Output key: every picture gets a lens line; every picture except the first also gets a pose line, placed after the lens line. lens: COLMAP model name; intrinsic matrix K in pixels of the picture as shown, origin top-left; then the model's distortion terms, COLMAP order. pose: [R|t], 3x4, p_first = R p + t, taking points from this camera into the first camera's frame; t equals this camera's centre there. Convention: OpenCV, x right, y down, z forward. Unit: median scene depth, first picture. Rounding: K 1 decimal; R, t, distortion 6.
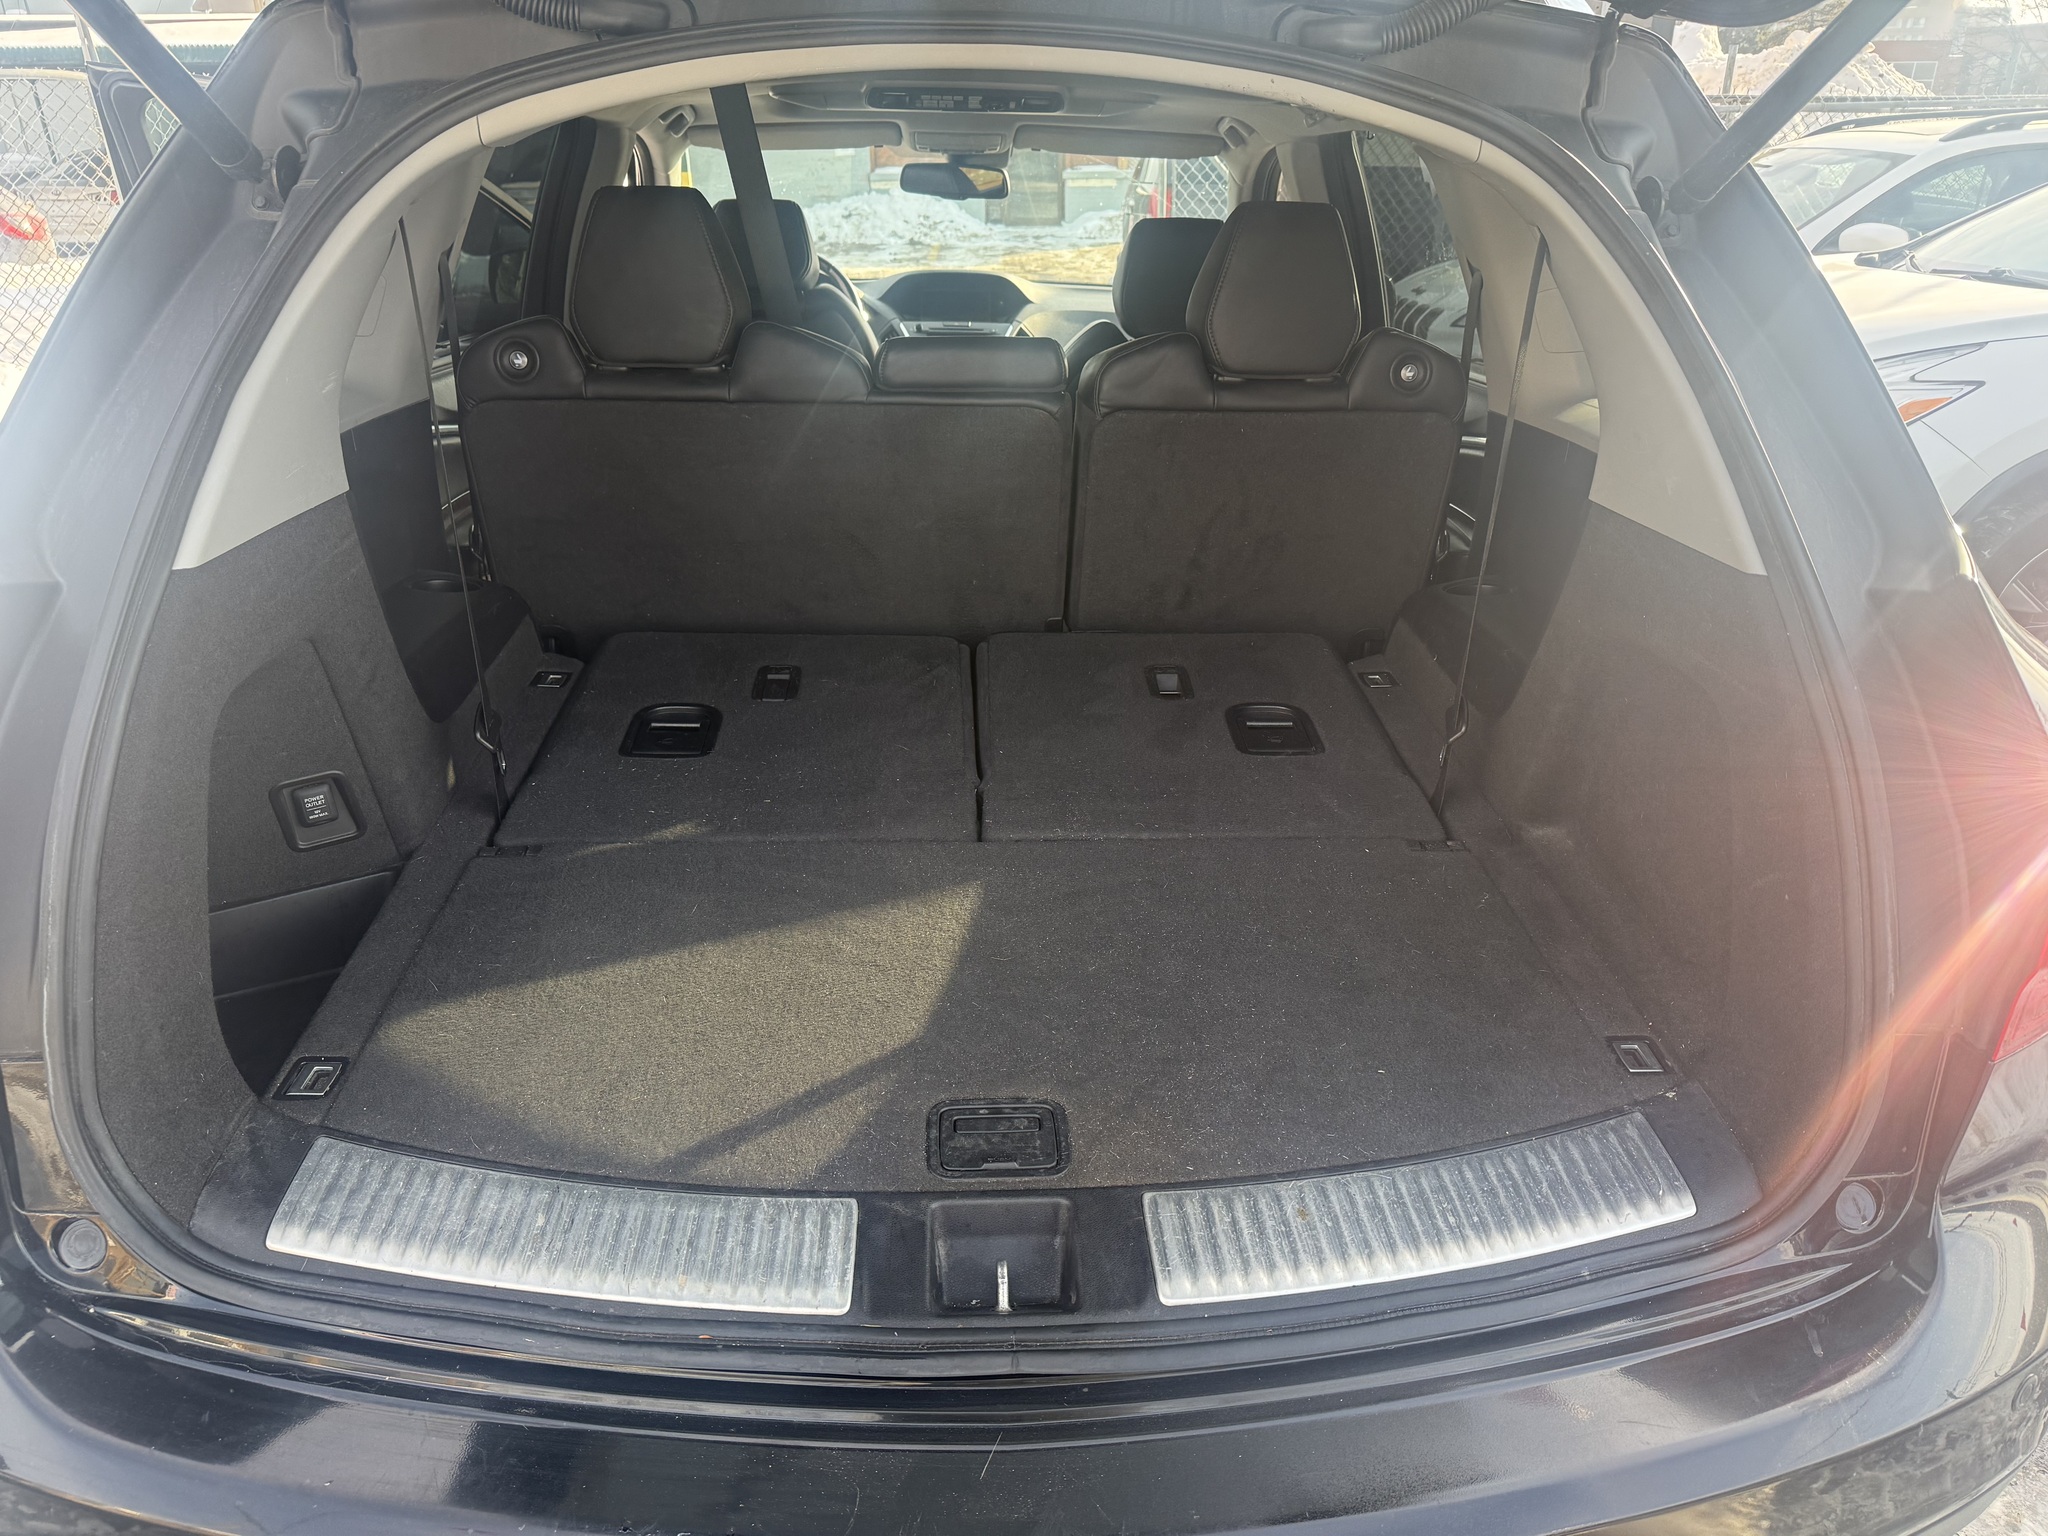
lens RADIAL K [[1488.3, 0, 1034.9], [0, 1488.3, 777.1], [0, 0, 1]] dist [0.034216, -0.049476]
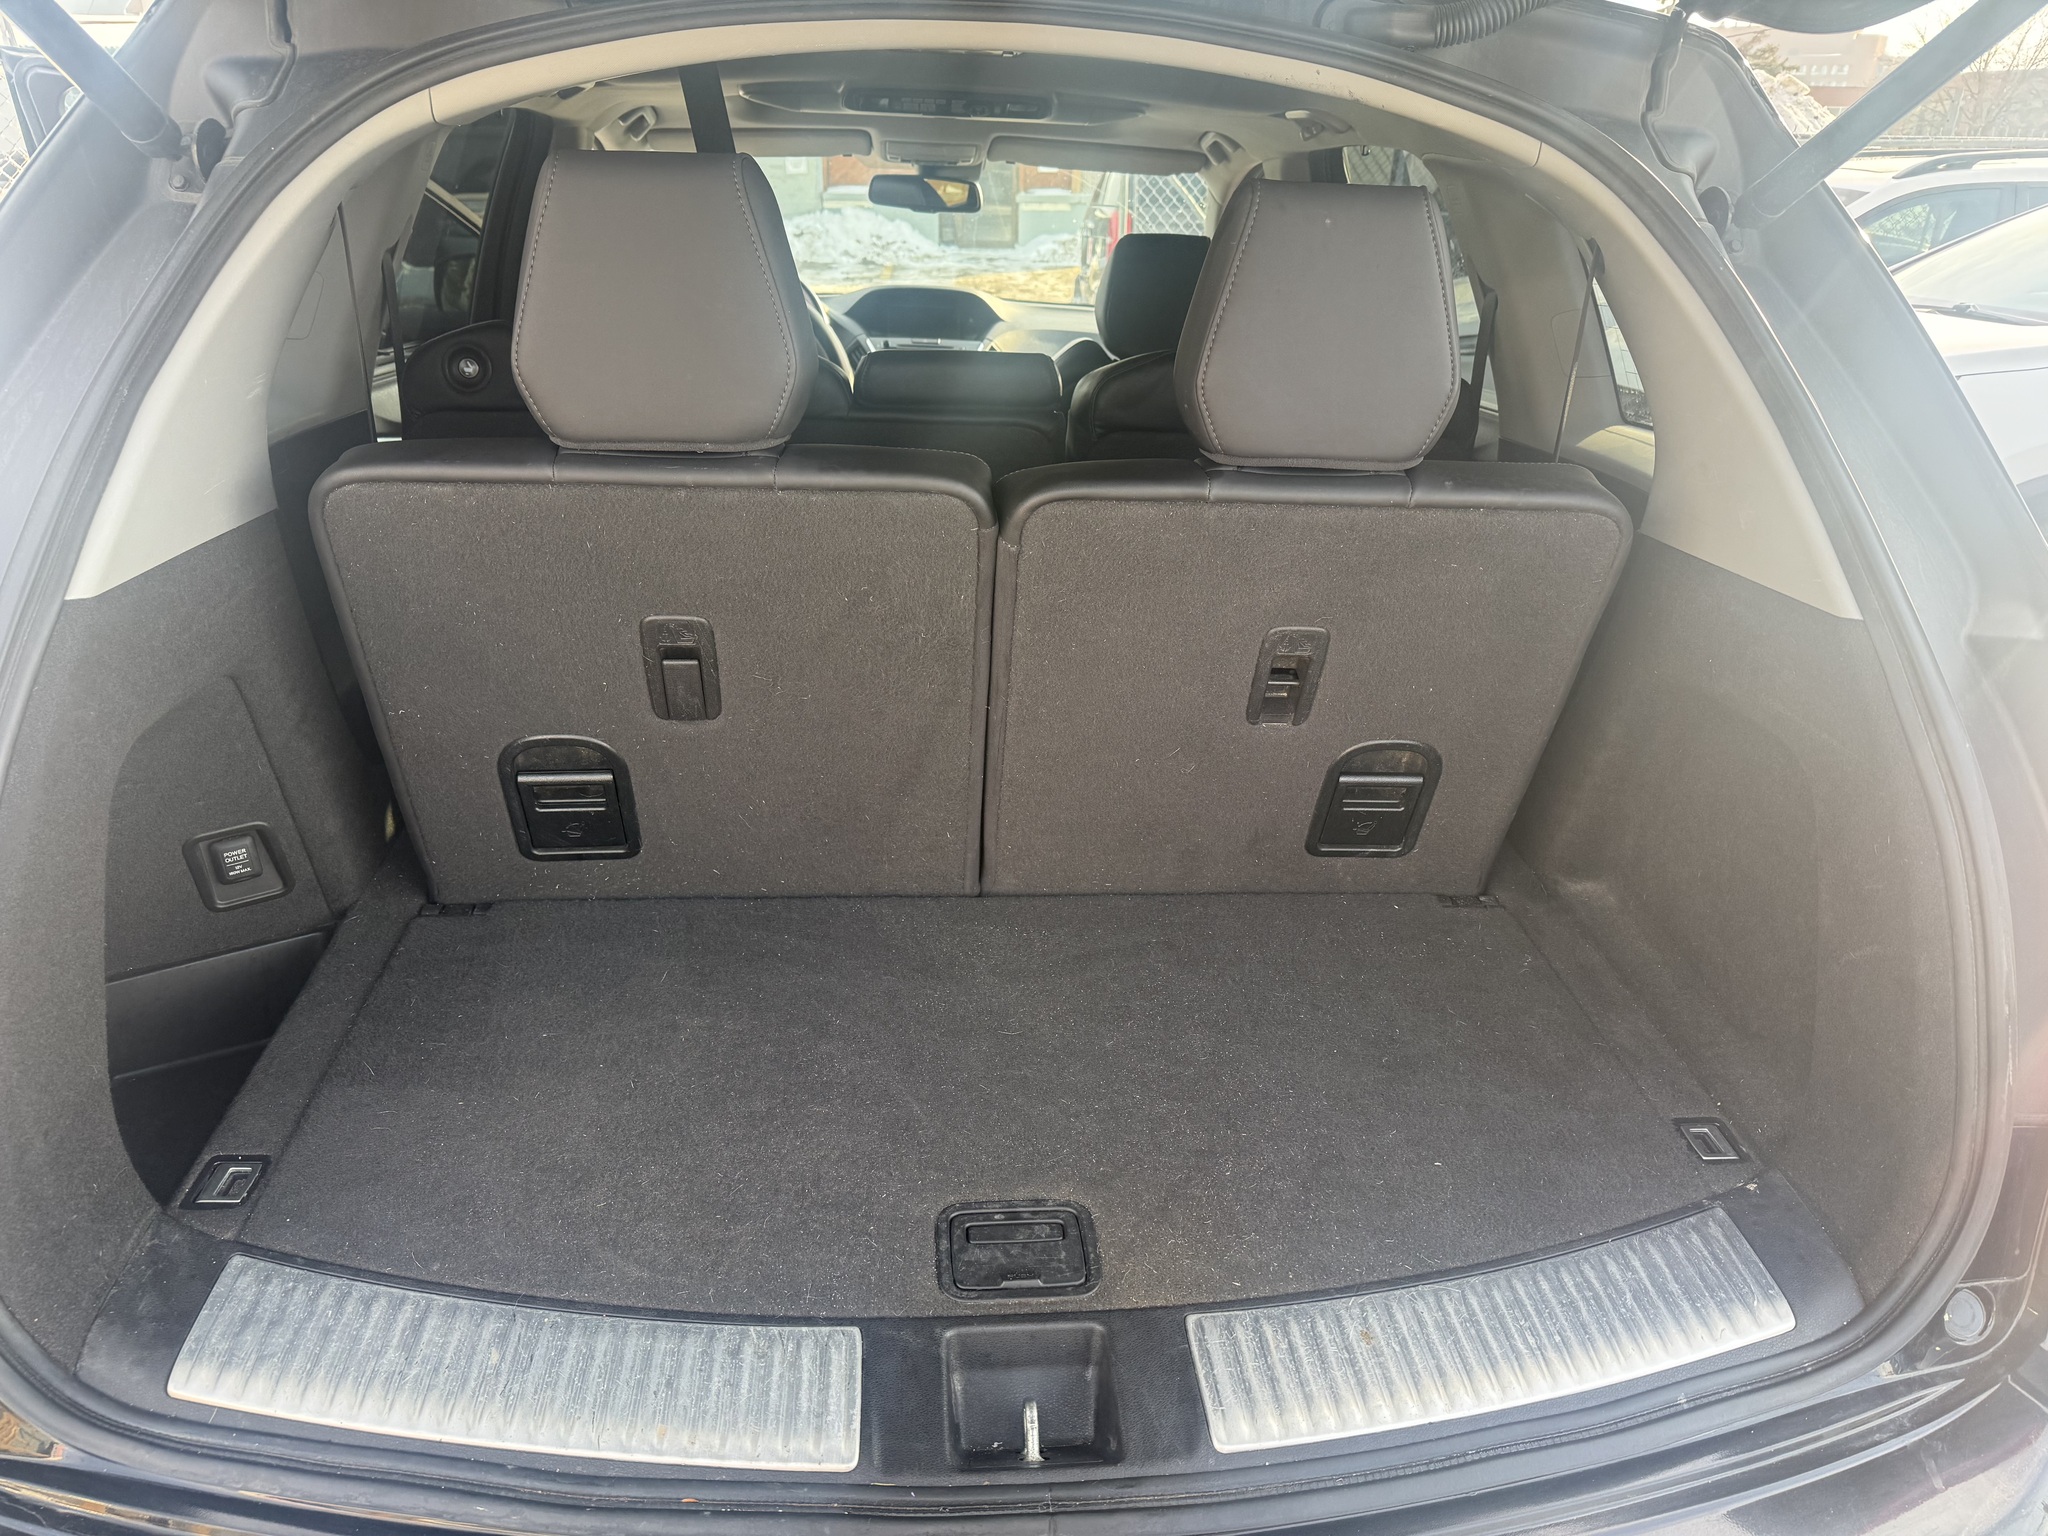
lens RADIAL K [[1446.8, 0, 1024.0], [0, 1446.8, 768.0], [0, 0, 1]] dist [-0.001842, -0.000445]
pose [[0.999074, 0.003410, 0.042888, -0.057001], [-0.002808, 0.999897, -0.014094, -0.029436], [-0.042931, 0.013960, 0.998980, 0.137570]]
